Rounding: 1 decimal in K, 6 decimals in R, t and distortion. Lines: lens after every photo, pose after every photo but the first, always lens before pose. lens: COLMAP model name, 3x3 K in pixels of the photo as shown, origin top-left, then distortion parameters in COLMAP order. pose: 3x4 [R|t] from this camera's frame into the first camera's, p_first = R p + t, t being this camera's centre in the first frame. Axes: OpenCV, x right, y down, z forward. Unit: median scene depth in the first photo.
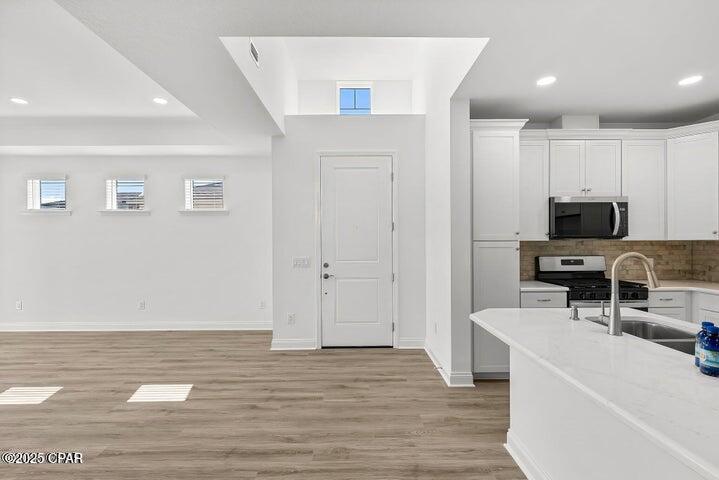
lens RADIAL K [[342.2, 0, 356.6], [0, 342.2, 242.3], [0, 0, 1]] dist [0.002711, 0.000534]
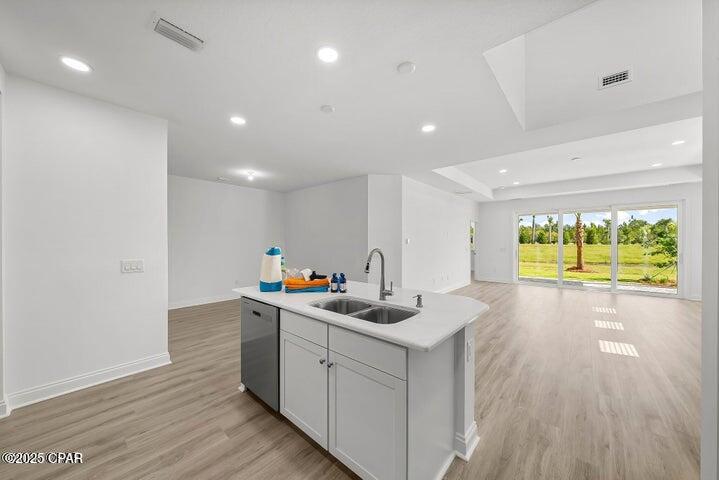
lens RADIAL K [[251.6, 0, 357.2], [0, 251.6, 240.3], [0, 0, 1]] dist [0.001338, 0.000067]
pose [[-0.670142, -0.000040, -0.742233, 0.777801], [0.001042, 0.999999, -0.000995, -0.003198], [0.742233, -0.001440, -0.670141, 0.772439]]
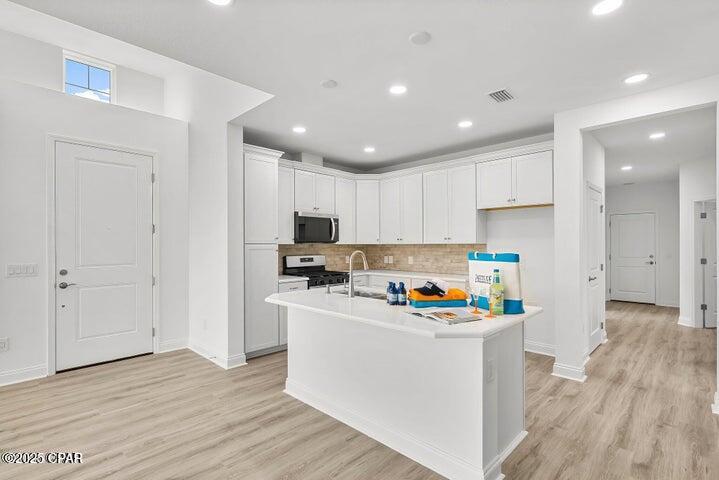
lens RADIAL K [[342.2, 0, 355.9], [0, 342.2, 243.2], [0, 0, 1]] dist [0.002711, 0.000534]
pose [[0.710052, 0.006094, 0.704123, -0.208664], [-0.000180, 0.999964, -0.008472, 0.002854], [-0.704149, 0.005889, 0.710028, -0.118233]]
